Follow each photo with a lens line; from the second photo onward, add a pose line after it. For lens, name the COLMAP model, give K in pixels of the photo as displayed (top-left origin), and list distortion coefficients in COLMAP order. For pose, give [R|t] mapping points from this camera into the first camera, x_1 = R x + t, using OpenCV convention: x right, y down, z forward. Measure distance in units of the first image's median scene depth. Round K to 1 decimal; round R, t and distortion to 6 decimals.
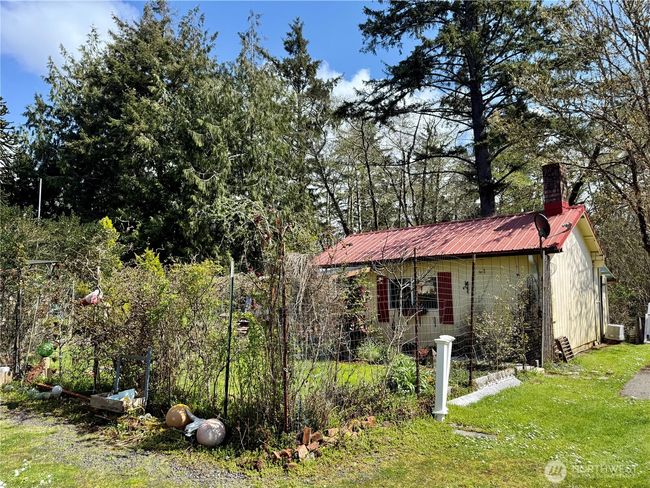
lens RADIAL K [[458.5, 0, 326.0], [0, 458.5, 244.1], [0, 0, 1]] dist [0.041484, -0.048291]
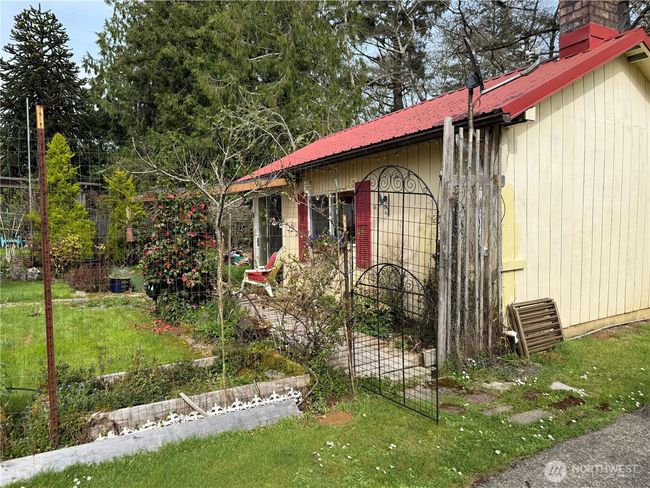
lens RADIAL K [[479.0, 0, 325.1], [0, 479.0, 237.5], [0, 0, 1]] dist [0.080068, -0.091499]
pose [[0.952567, -0.001381, -0.304327, 0.120293], [0.043012, 0.990563, 0.130136, 0.015127], [0.301275, -0.137053, 0.943636, 0.120749]]
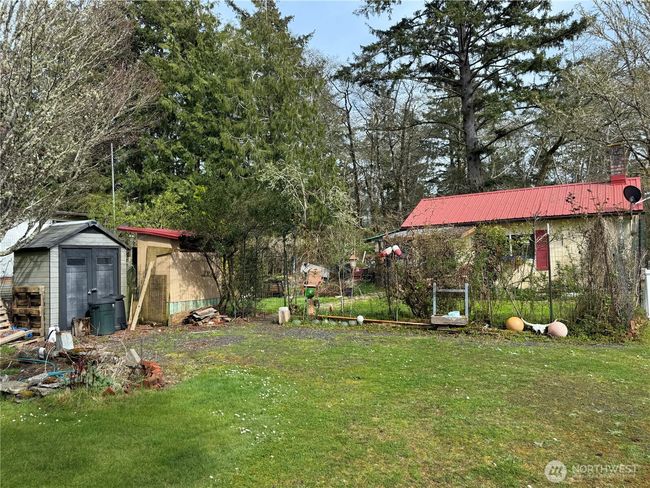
lens RADIAL K [[477.5, 0, 326.1], [0, 477.5, 244.6], [0, 0, 1]] dist [0.030311, -0.097357]
pose [[0.985871, -0.018728, 0.166454, -0.167734], [0.004739, 0.996451, 0.084046, -0.003535], [-0.167437, -0.082070, 0.982461, -0.059792]]
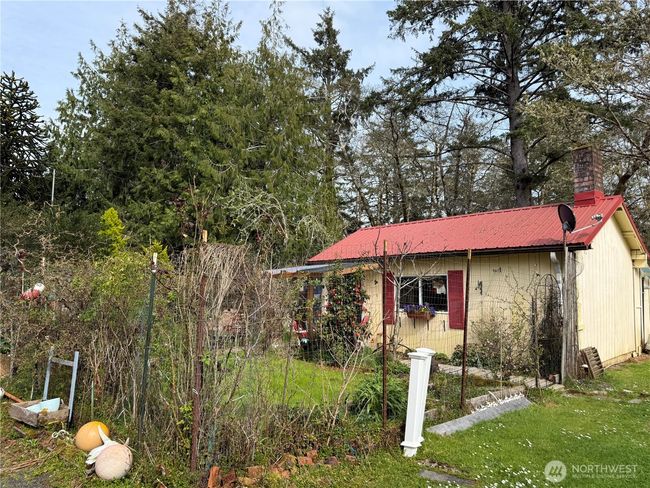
lens RADIAL K [[462.9, 0, 322.9], [0, 462.9, 243.4], [0, 0, 1]] dist [0.007356, -0.004213]
pose [[0.996388, 0.011434, -0.084142, 0.023357], [-0.010794, 0.999909, 0.008056, 0.001437], [0.084227, -0.007119, 0.996421, 0.027193]]
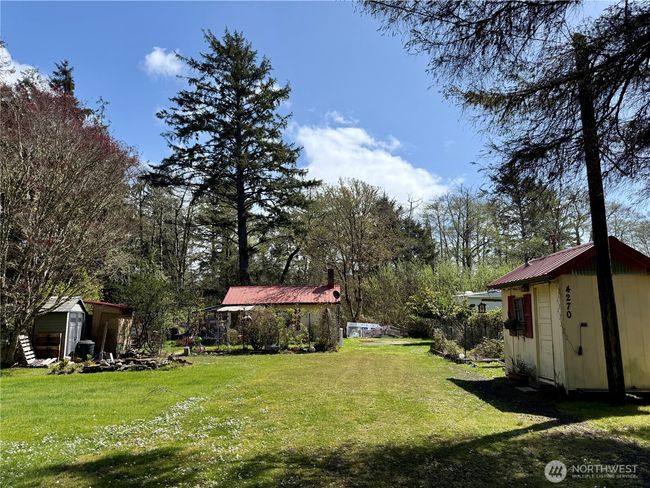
lens RADIAL K [[458.5, 0, 326.0], [0, 458.5, 244.1], [0, 0, 1]] dist [0.041484, -0.048291]
pose [[0.753993, 0.103735, 0.648640, -0.395617], [-0.067961, 0.994472, -0.080045, -0.032484], [-0.653357, 0.016271, 0.756875, -0.308313]]
